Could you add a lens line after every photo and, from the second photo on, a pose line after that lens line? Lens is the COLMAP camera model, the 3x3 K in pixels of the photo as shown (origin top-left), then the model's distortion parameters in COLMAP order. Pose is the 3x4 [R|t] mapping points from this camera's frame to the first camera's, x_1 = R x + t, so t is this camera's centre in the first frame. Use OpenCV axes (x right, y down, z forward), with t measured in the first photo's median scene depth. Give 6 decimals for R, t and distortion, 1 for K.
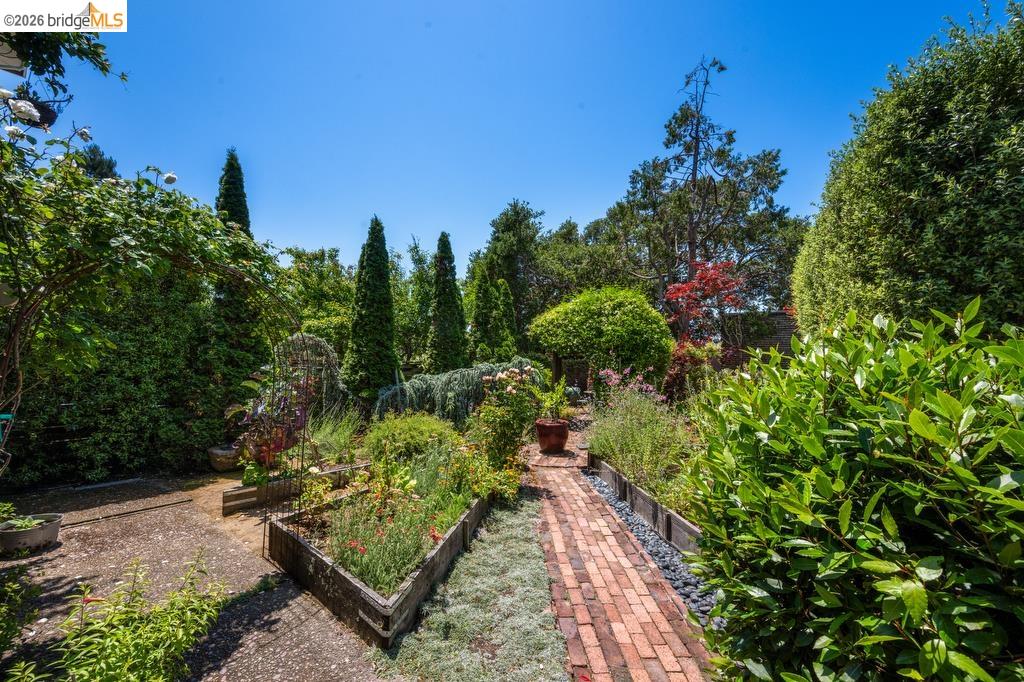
lens RADIAL K [[404.6, 0, 514.0], [0, 404.6, 356.2], [0, 0, 1]] dist [0.011412, -0.000312]
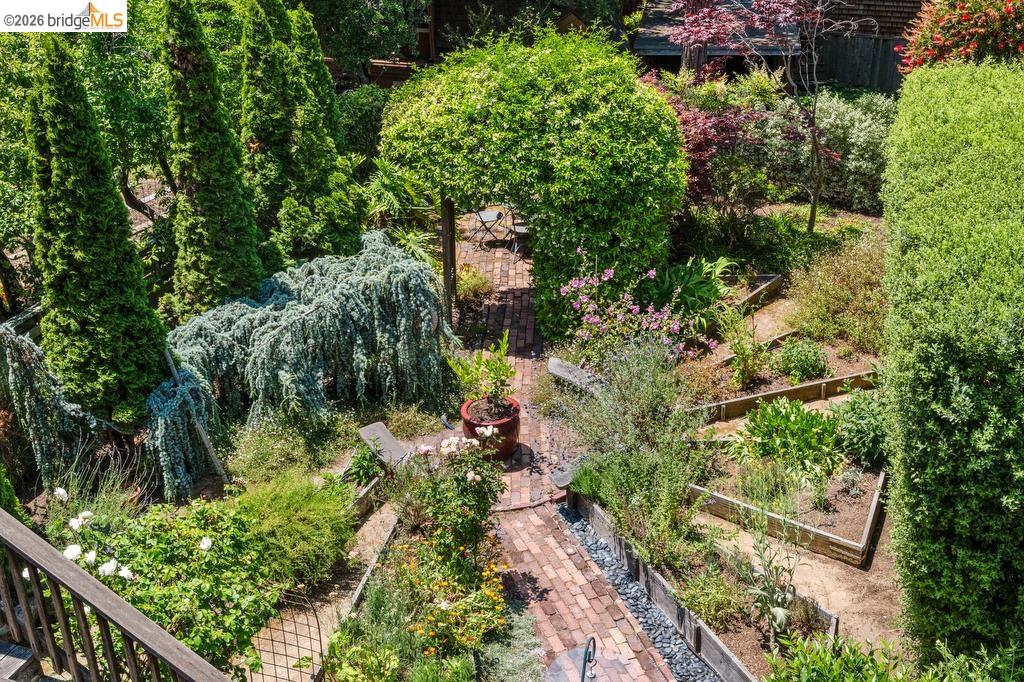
lens RADIAL K [[1292.1, 0, 516.0], [0, 1292.1, 356.2], [0, 0, 1]] dist [-0.011188, 0.000000]
pose [[0.958142, -0.175178, 0.226441, -0.245766], [0.048380, 0.878644, 0.475021, -0.697427], [-0.282175, -0.444183, 0.850341, -0.464185]]
